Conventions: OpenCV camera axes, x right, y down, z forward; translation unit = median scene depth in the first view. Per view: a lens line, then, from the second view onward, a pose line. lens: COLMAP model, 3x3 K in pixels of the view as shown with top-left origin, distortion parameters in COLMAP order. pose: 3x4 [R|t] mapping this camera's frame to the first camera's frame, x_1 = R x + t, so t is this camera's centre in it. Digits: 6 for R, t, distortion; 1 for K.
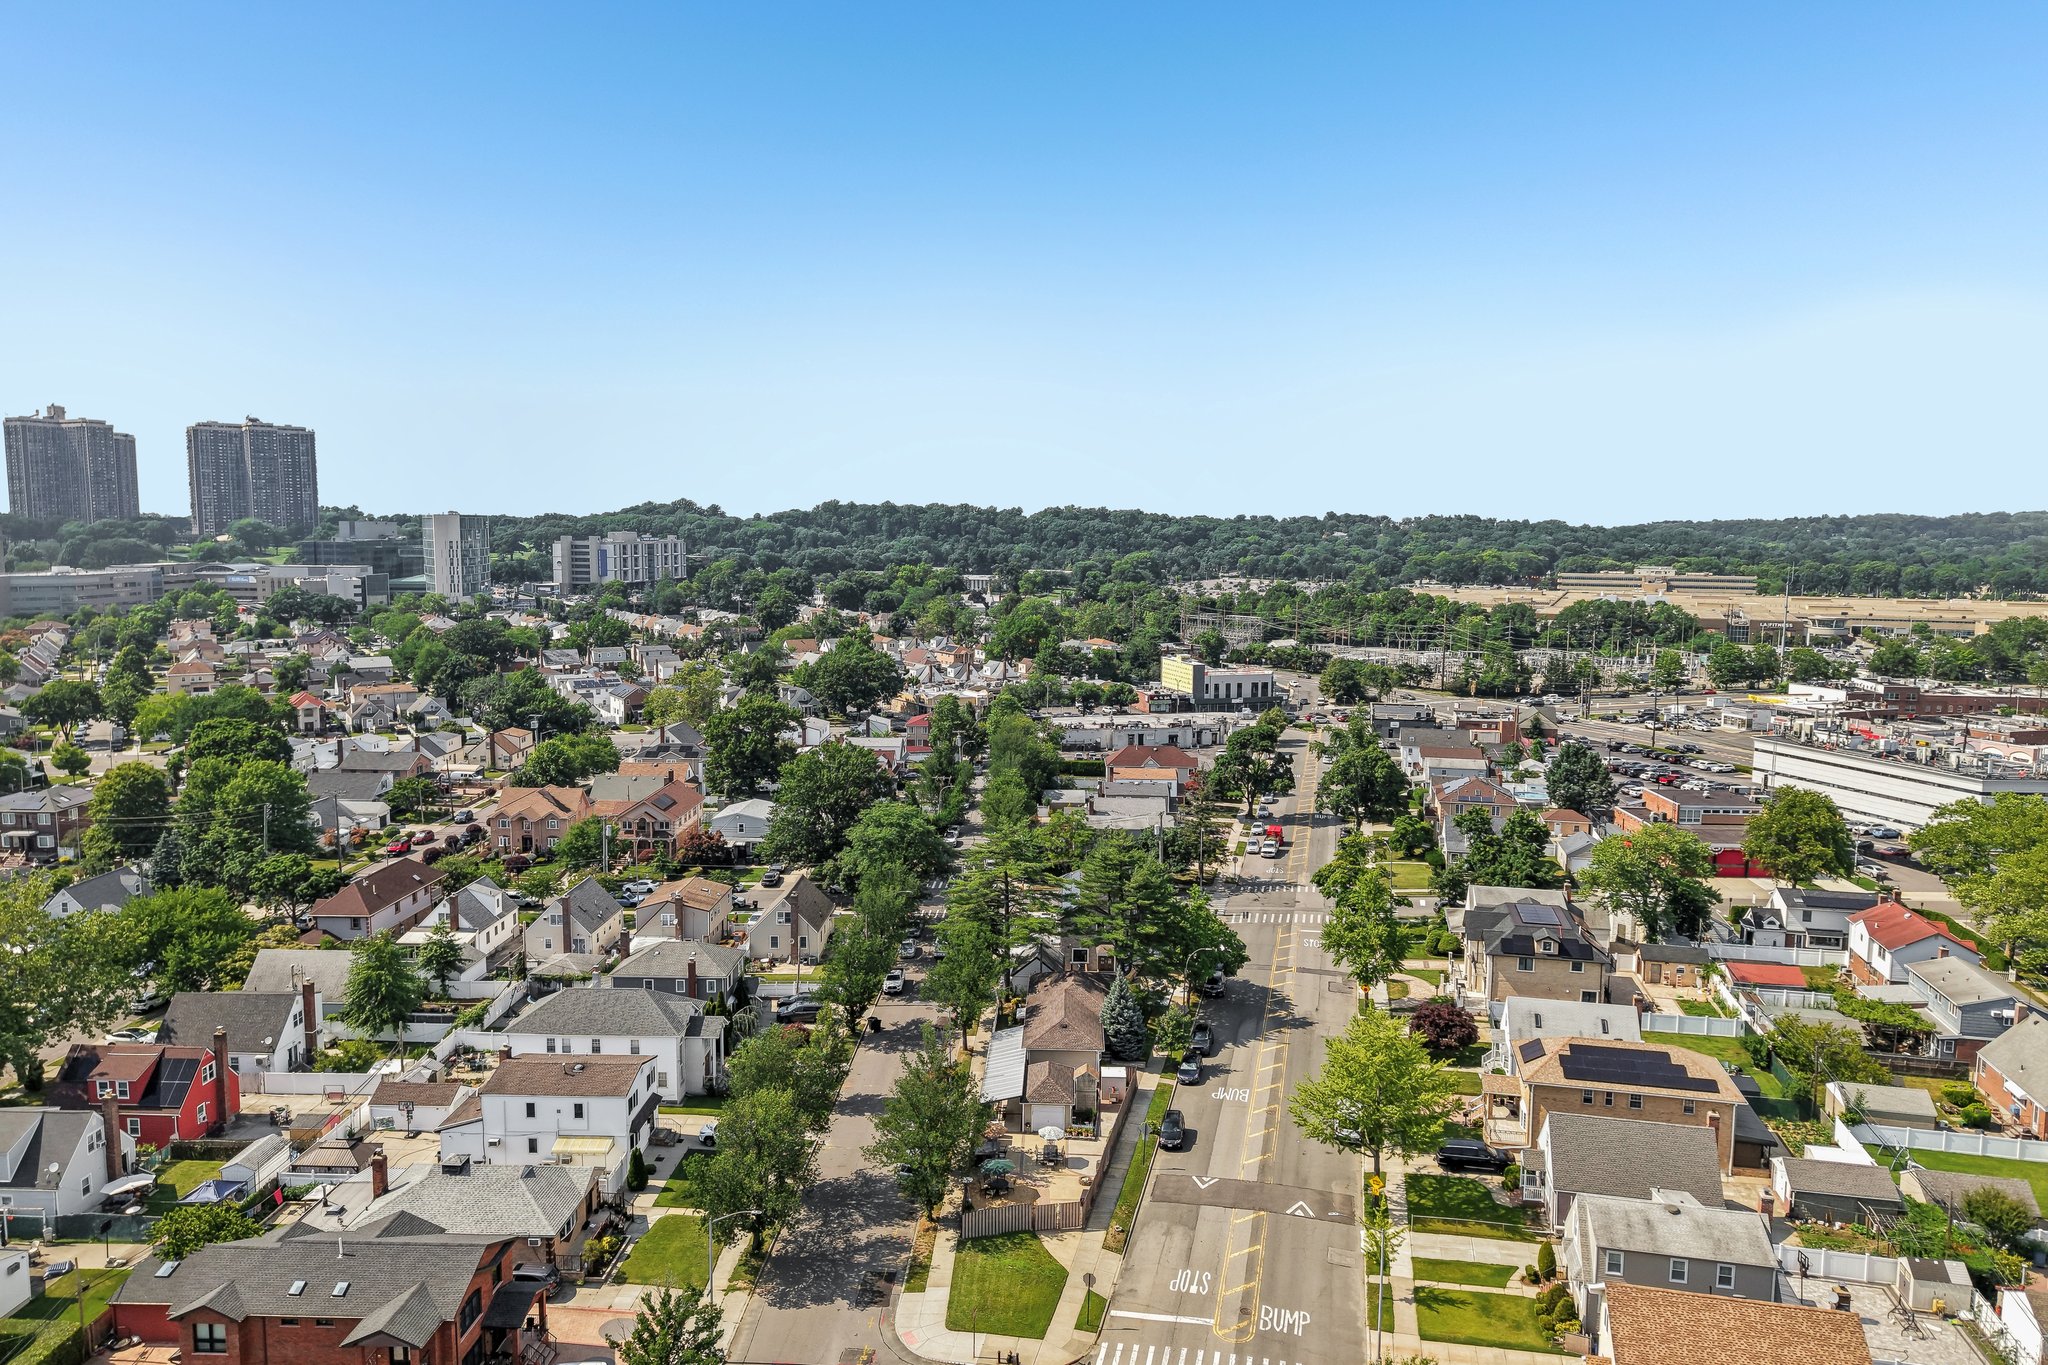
lens RADIAL K [[1363.6, 0, 1029.5], [0, 1363.6, 682.8], [0, 0, 1]] dist [0.036481, -0.036947]
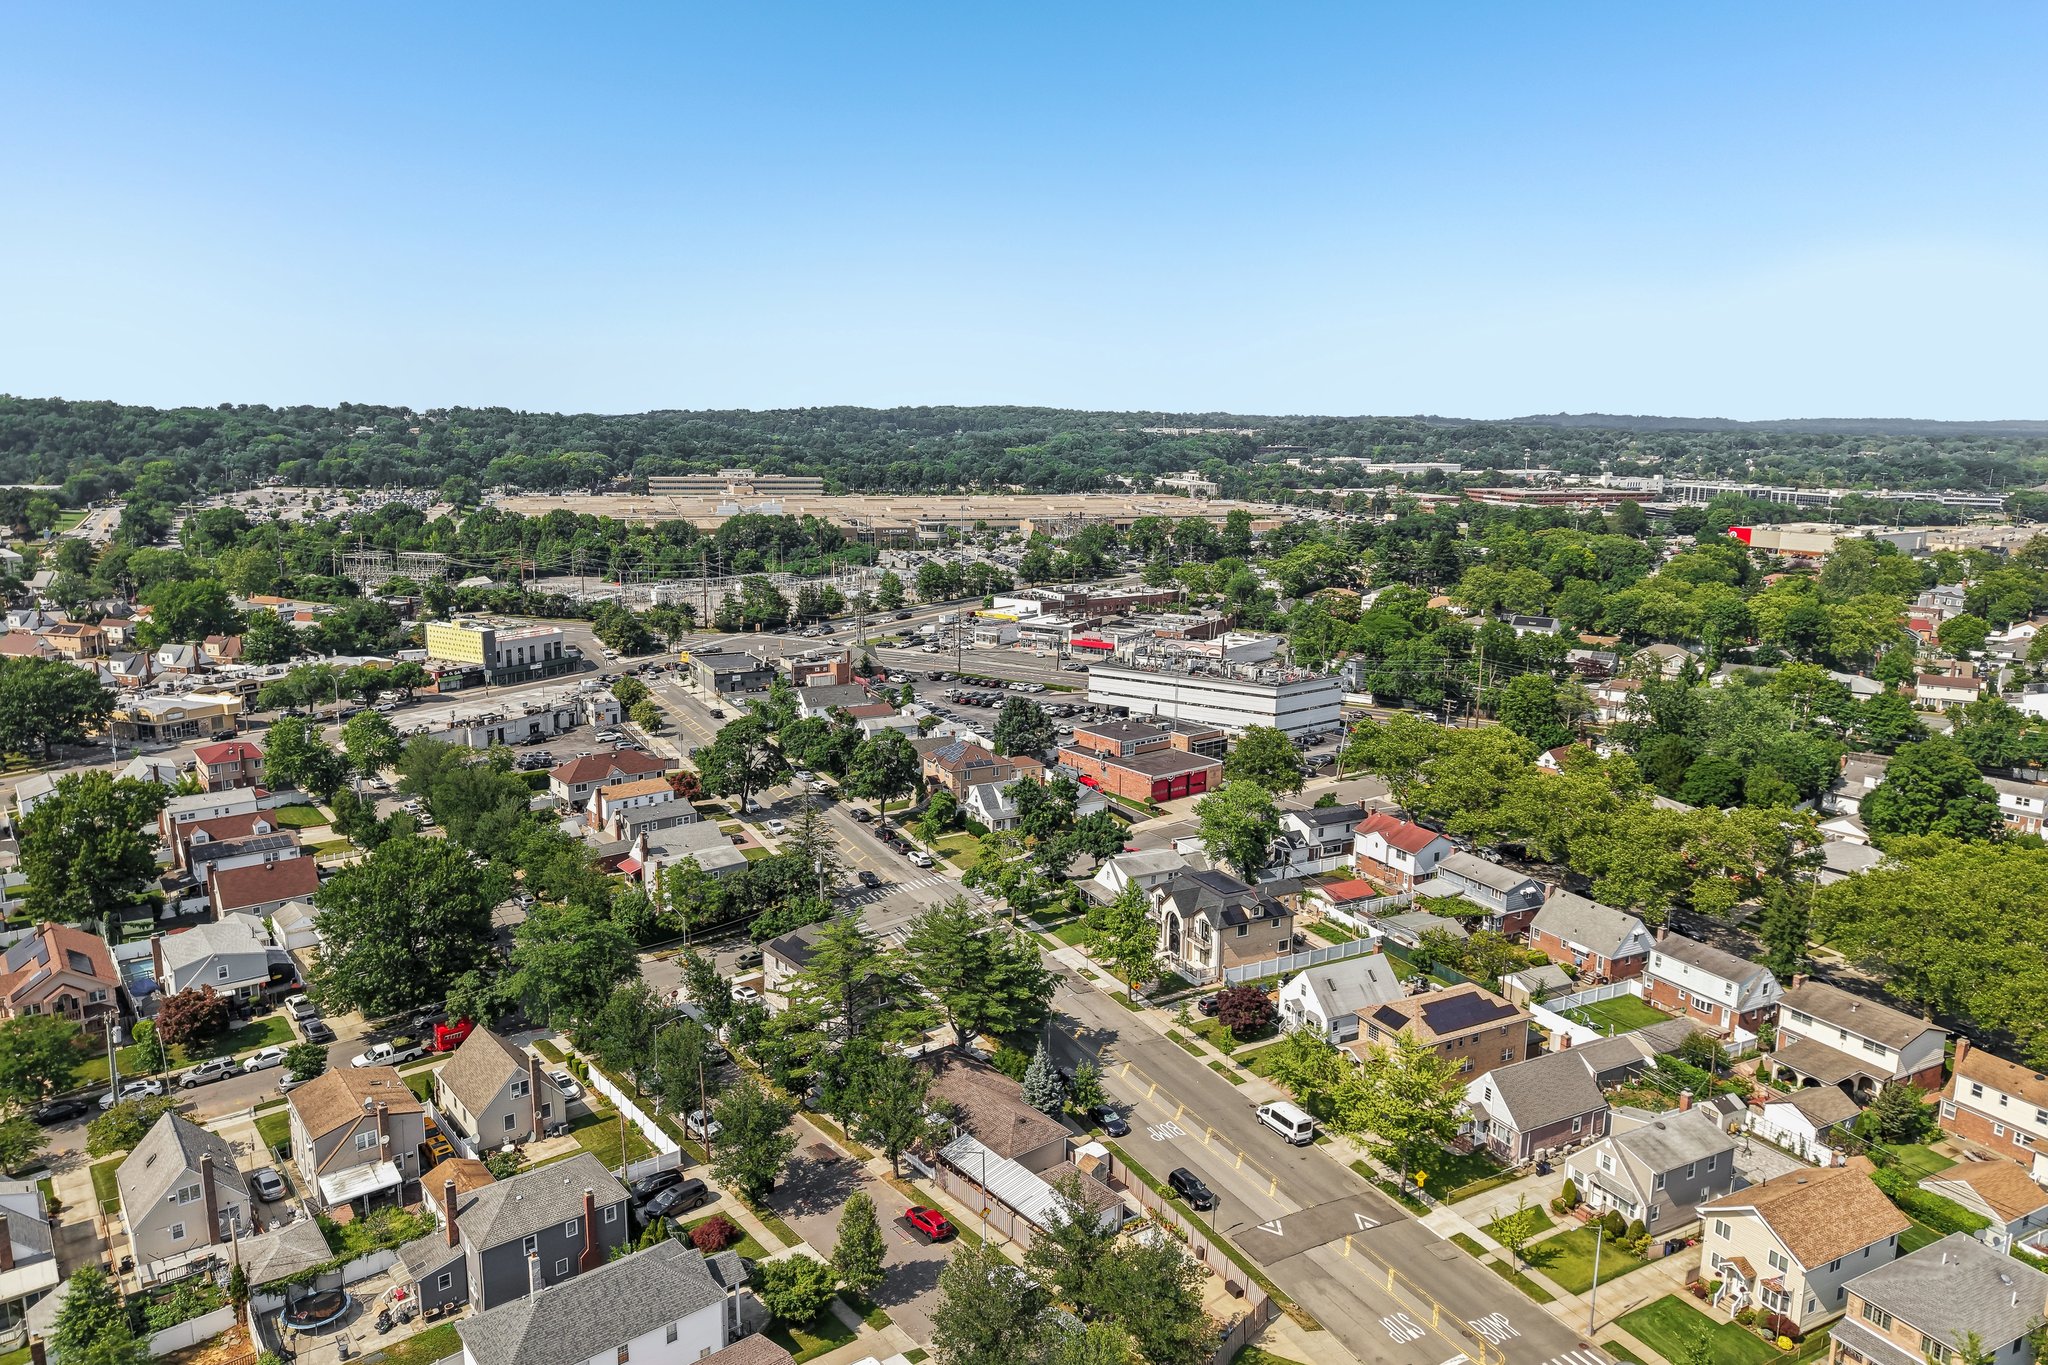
lens RADIAL K [[1363.6, 0, 1029.5], [0, 1363.6, 682.8], [0, 0, 1]] dist [0.036481, -0.036947]
pose [[0.756602, -0.123516, 0.642104, -0.435218], [0.068363, 0.991557, 0.110184, -0.126316], [-0.650293, -0.039469, 0.758658, 0.219332]]
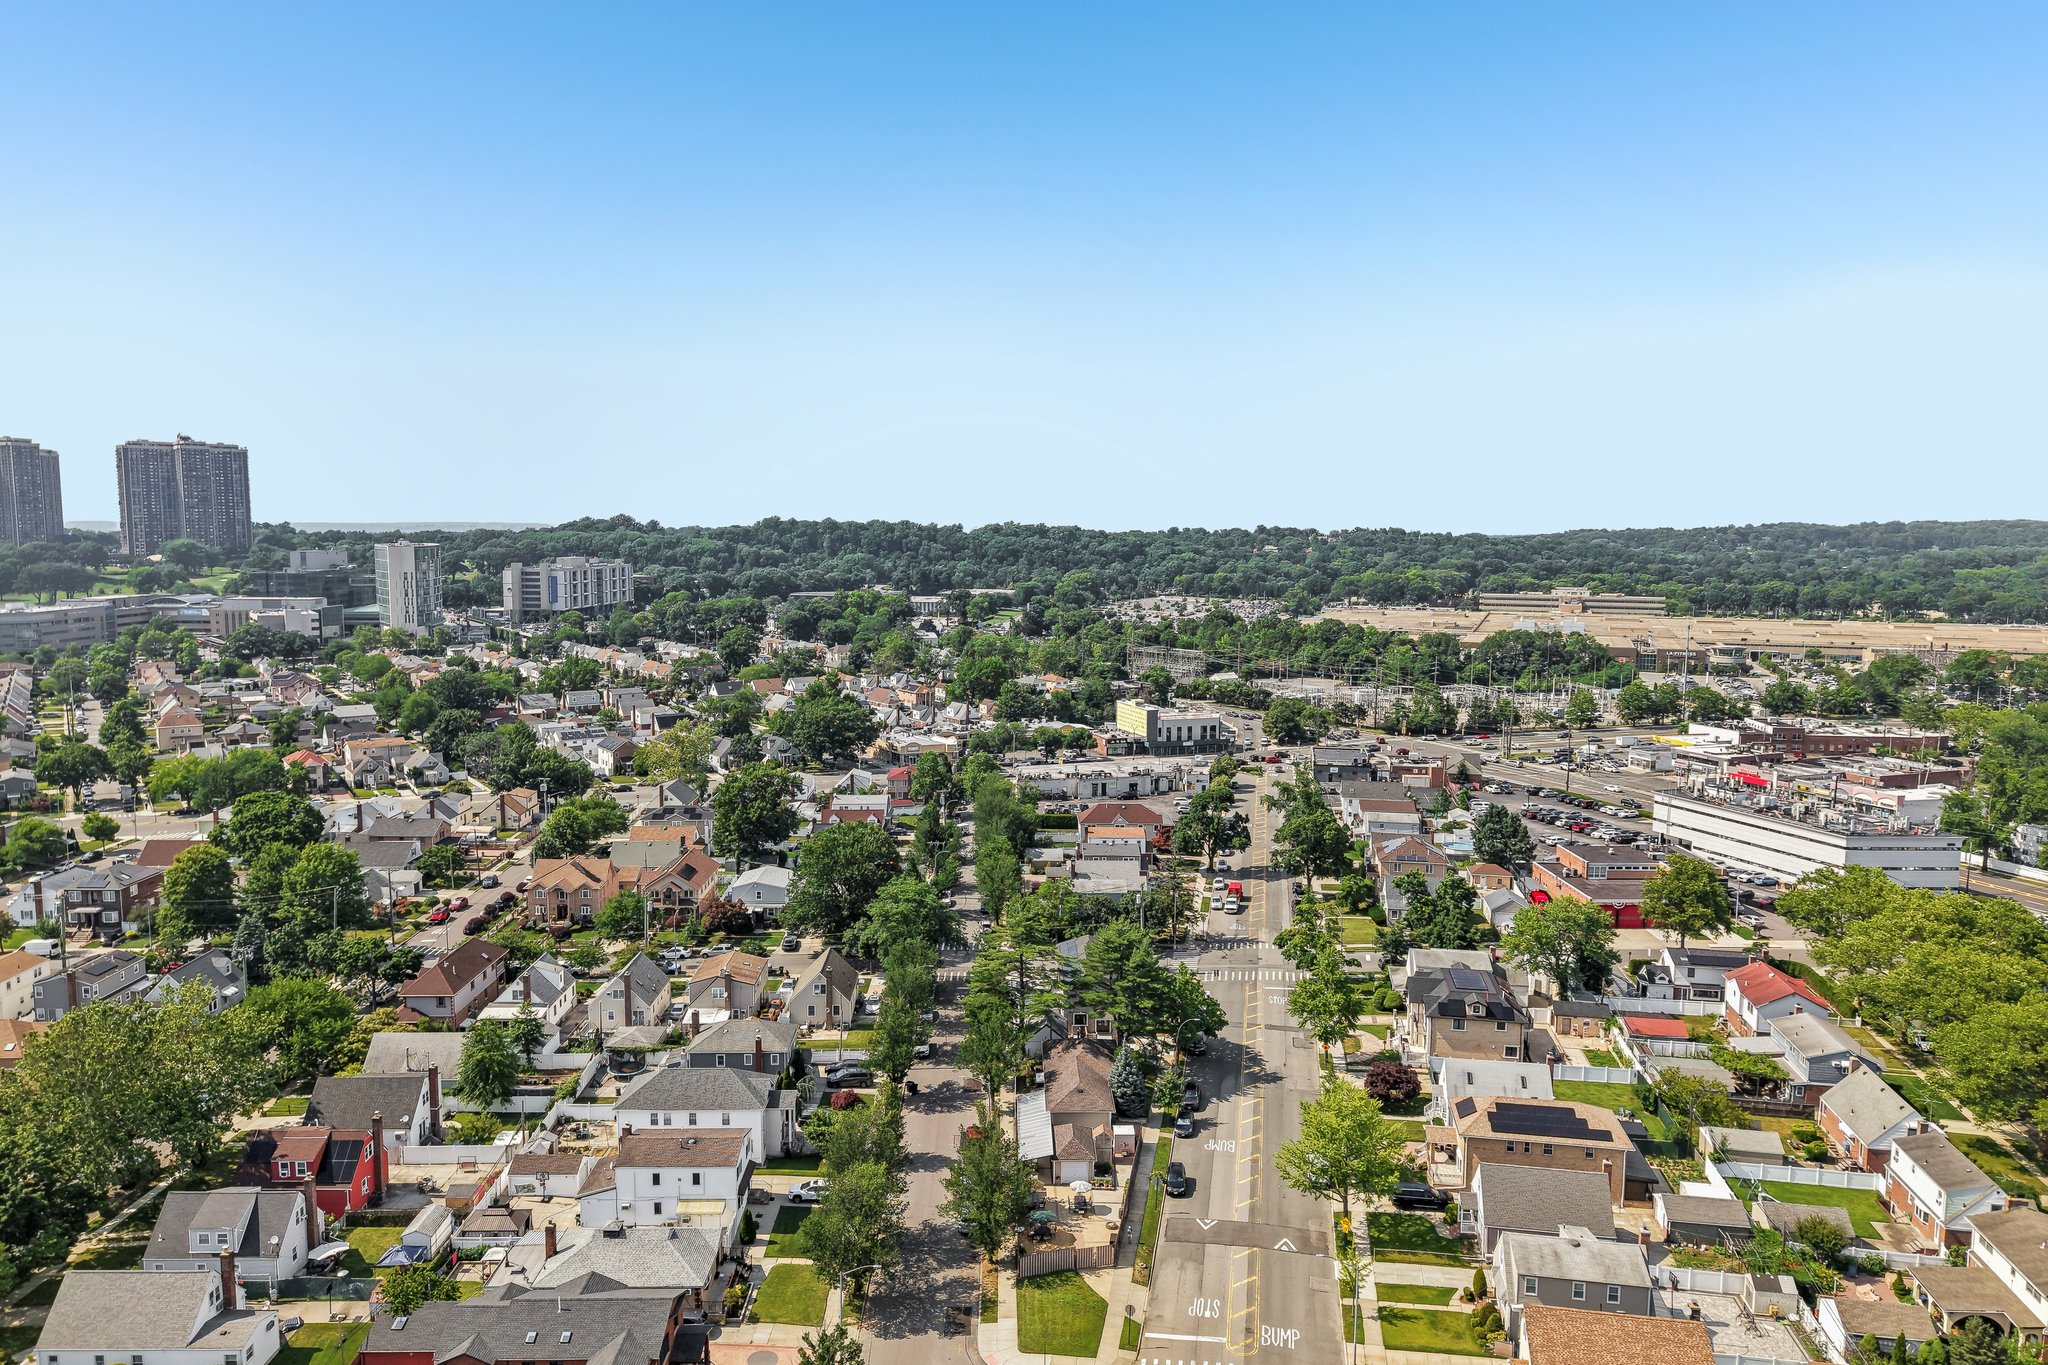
lens RADIAL K [[1363.6, 0, 1029.5], [0, 1363.6, 682.8], [0, 0, 1]] dist [0.036481, -0.036947]
pose [[0.998723, -0.006425, 0.050120, -0.060491], [0.006455, 0.999979, -0.000431, -0.082684], [-0.050116, 0.000754, 0.998743, -0.151426]]
